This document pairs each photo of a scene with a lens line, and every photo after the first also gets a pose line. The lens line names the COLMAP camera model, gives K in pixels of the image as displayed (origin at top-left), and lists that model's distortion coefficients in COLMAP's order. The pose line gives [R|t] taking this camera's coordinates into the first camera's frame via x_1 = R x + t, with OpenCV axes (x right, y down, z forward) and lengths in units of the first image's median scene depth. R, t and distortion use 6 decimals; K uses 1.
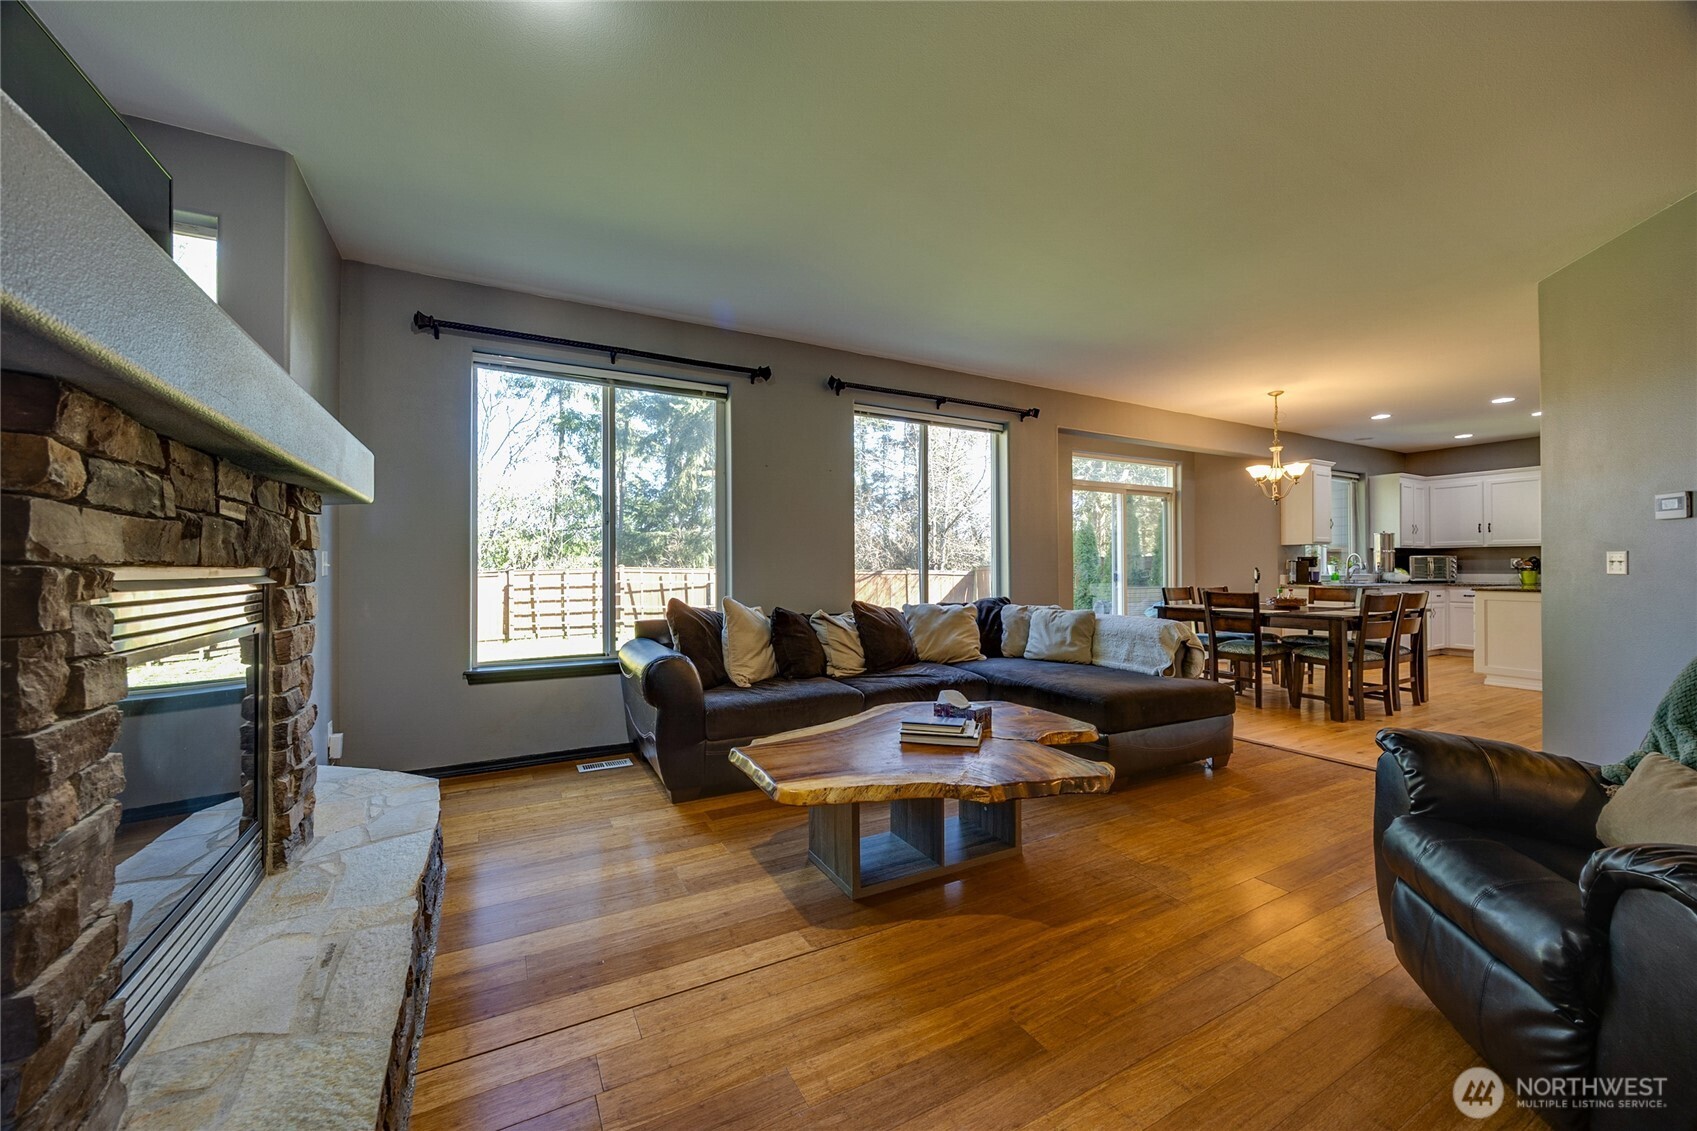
lens RADIAL K [[646.8, 0, 848.5], [0, 646.8, 561.9], [0, 0, 1]] dist [-0.000103, 0.000328]
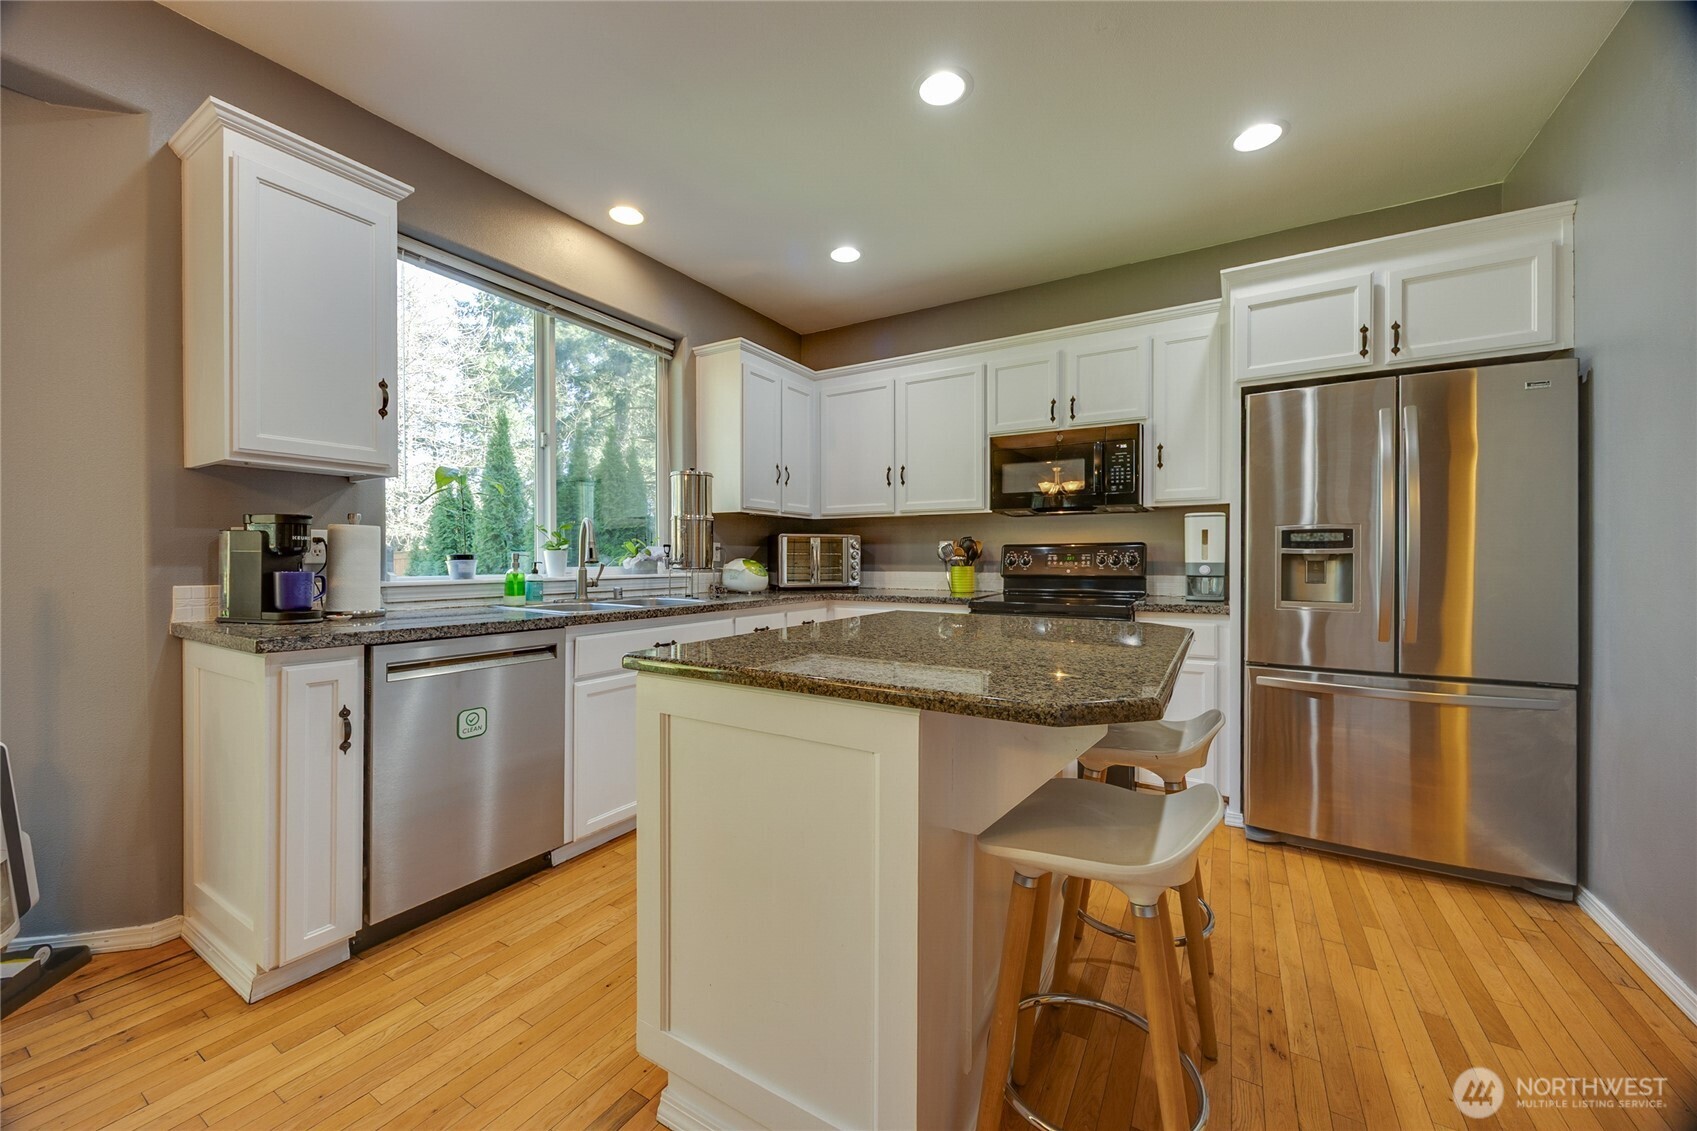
lens RADIAL K [[646.8, 0, 837.7], [0, 646.8, 565.2], [0, 0, 1]] dist [-0.000103, 0.000328]
pose [[0.875148, -0.003038, 0.483847, 0.687926], [-0.007106, 0.999792, 0.019130, 0.003983], [-0.483804, -0.020180, 0.874944, 0.580905]]
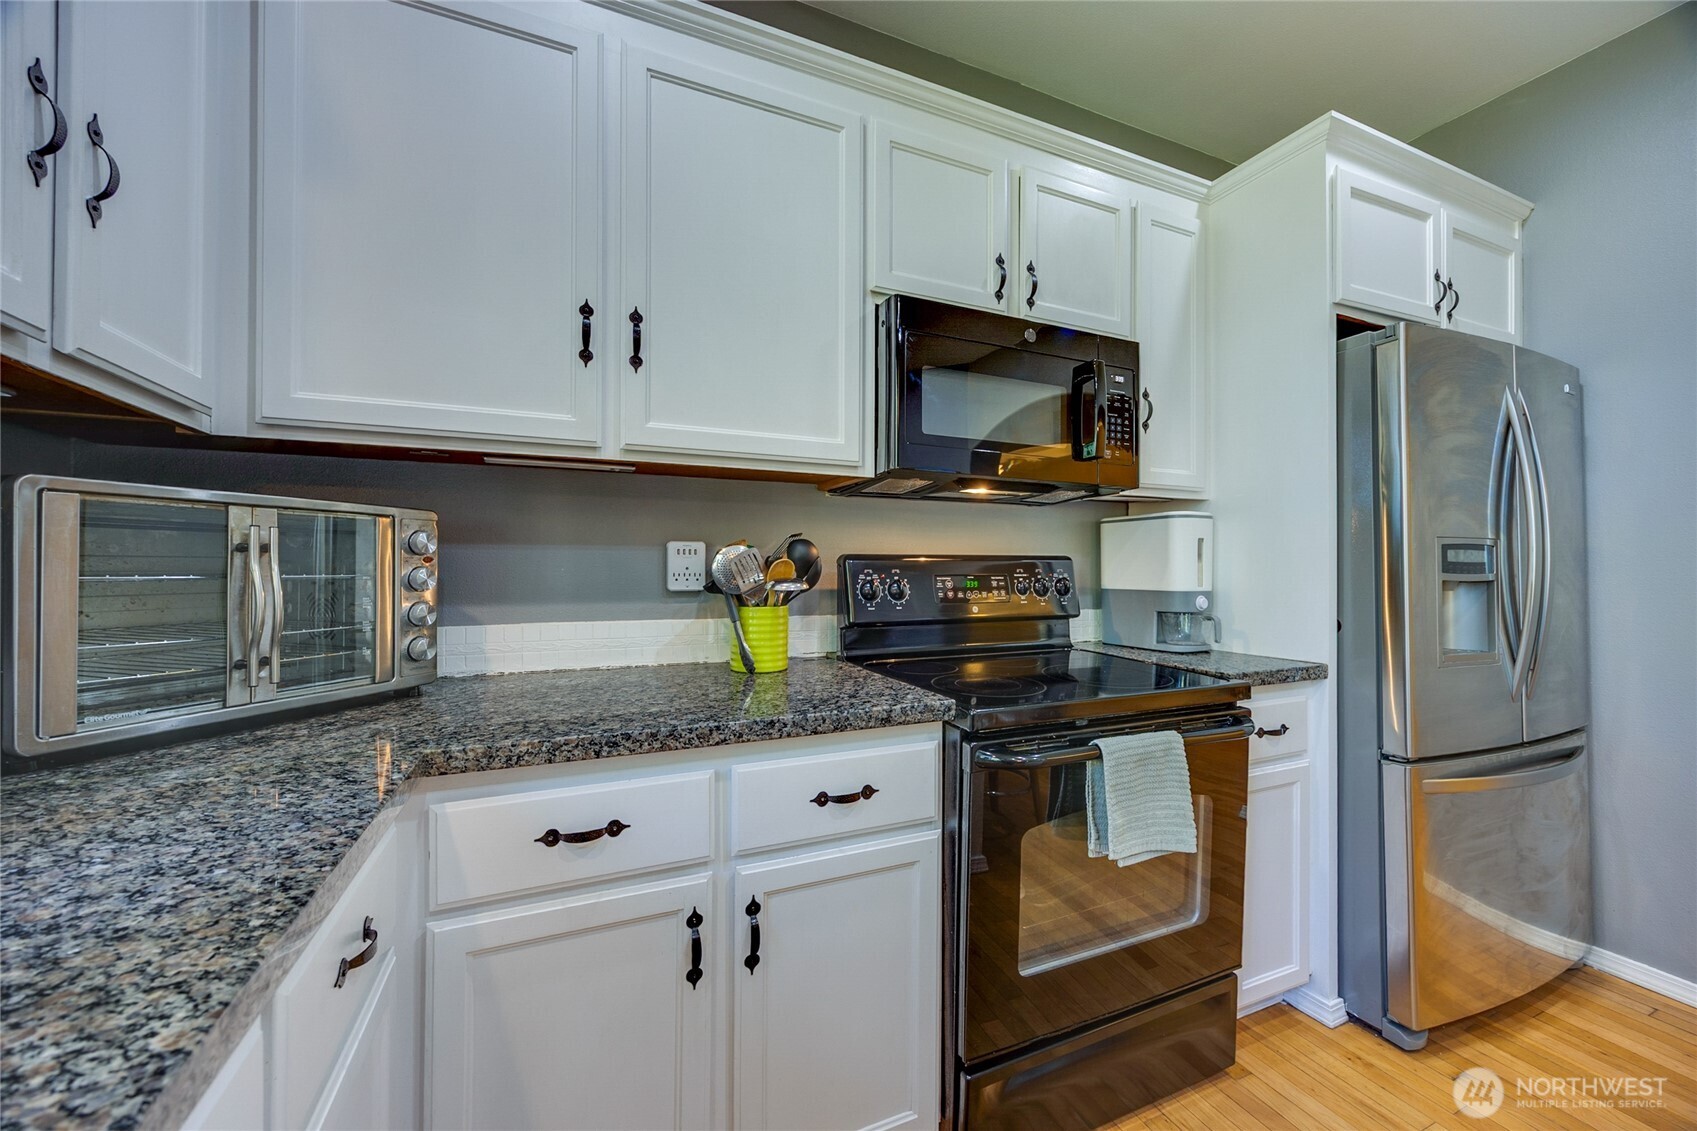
lens RADIAL K [[646.8, 0, 851.2], [0, 646.8, 569.1], [0, 0, 1]] dist [-0.000103, 0.000328]
pose [[0.099140, 0.004879, 0.995062, 0.802473], [-0.013548, 0.999902, -0.003553, 0.002743], [-0.994981, -0.013129, 0.099197, 0.891046]]
